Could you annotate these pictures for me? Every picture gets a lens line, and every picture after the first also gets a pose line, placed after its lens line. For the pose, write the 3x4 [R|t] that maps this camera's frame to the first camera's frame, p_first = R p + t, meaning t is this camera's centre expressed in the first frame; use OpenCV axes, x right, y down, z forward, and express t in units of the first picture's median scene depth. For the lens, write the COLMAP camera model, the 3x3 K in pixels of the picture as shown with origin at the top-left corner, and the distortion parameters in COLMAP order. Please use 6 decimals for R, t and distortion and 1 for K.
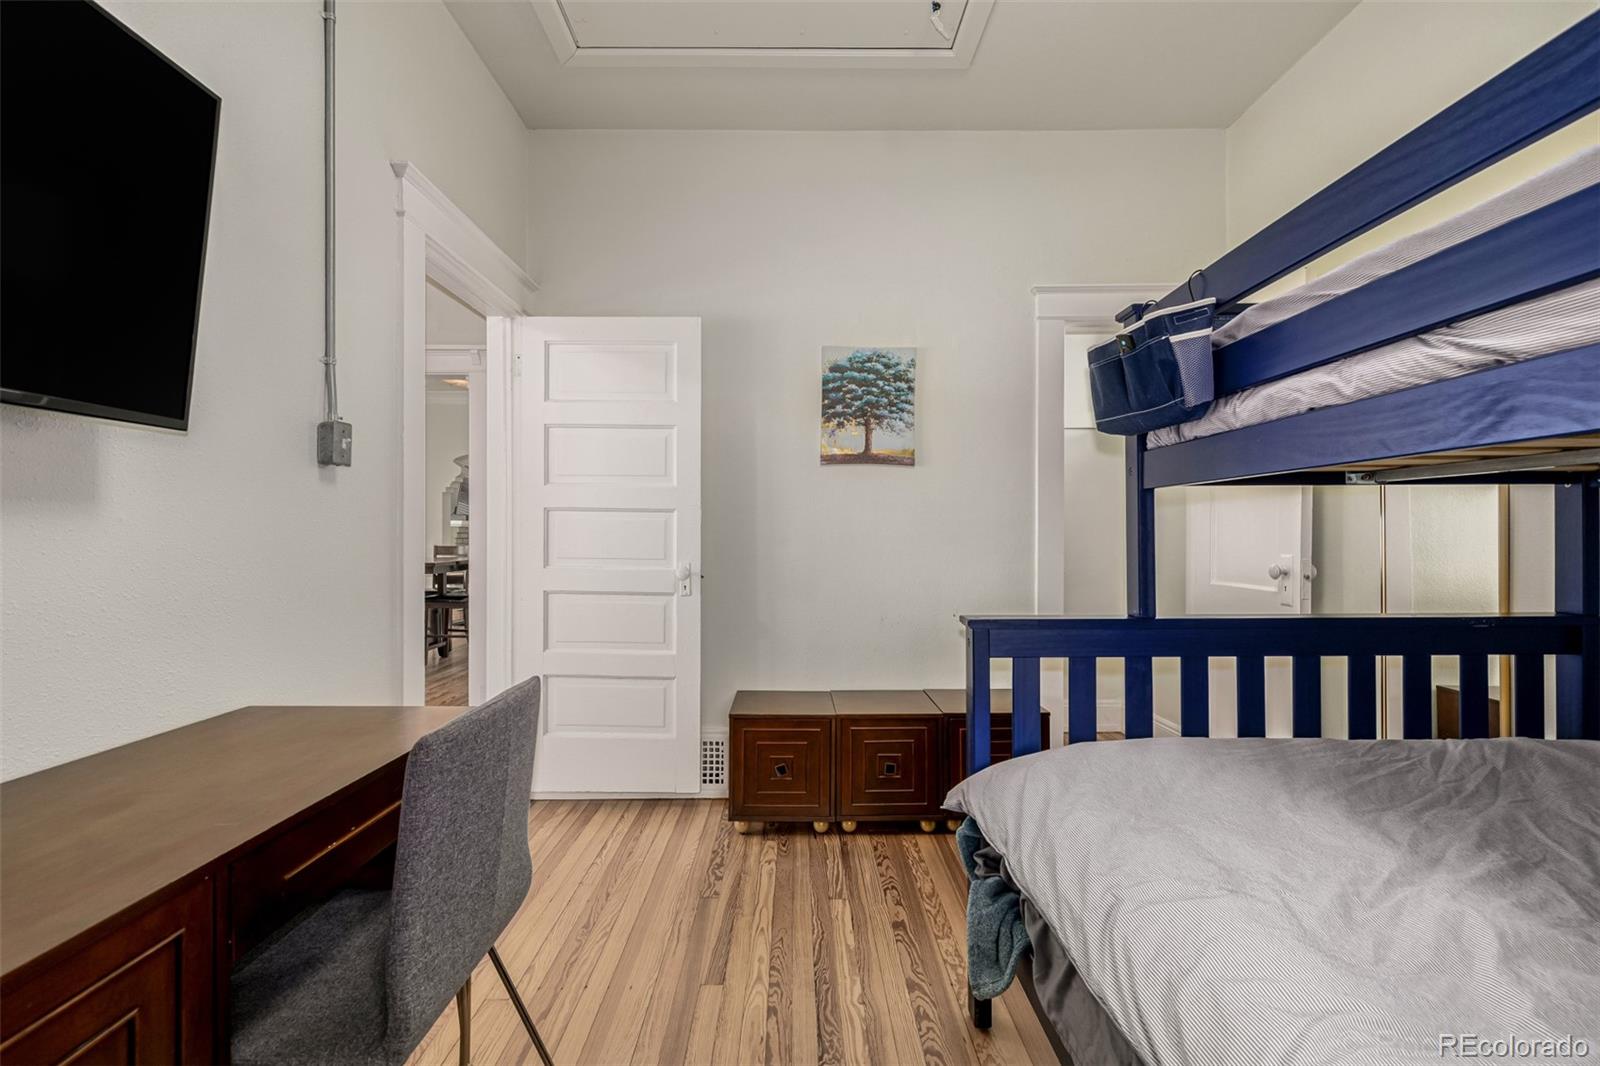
lens RADIAL K [[676.4, 0, 800.0], [0, 676.4, 533.0], [0, 0, 1]] dist [0.001272, 0.000292]
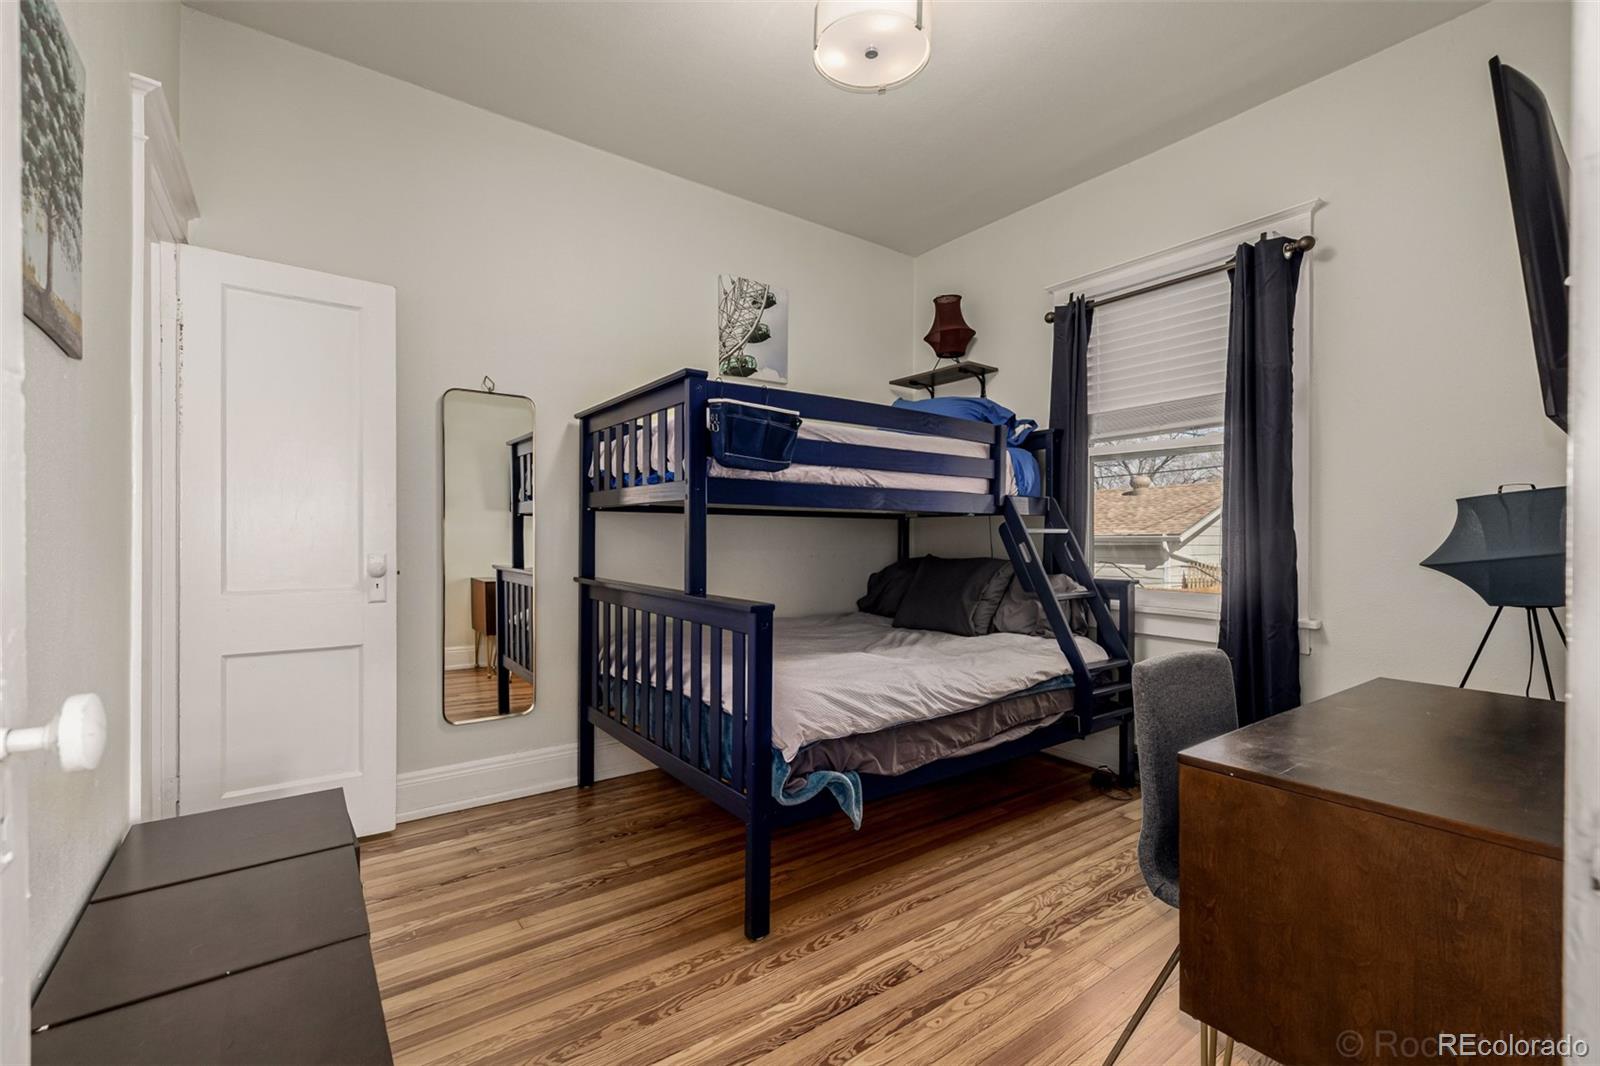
lens RADIAL K [[696.4, 0, 776.1], [0, 696.4, 538.9], [0, 0, 1]] dist [-0.000703, -0.000045]
pose [[-0.568211, -0.004691, 0.822870, -0.775024], [-0.002494, 0.999989, 0.003978, 0.000842], [-0.822879, 0.000208, -0.568216, 1.668957]]
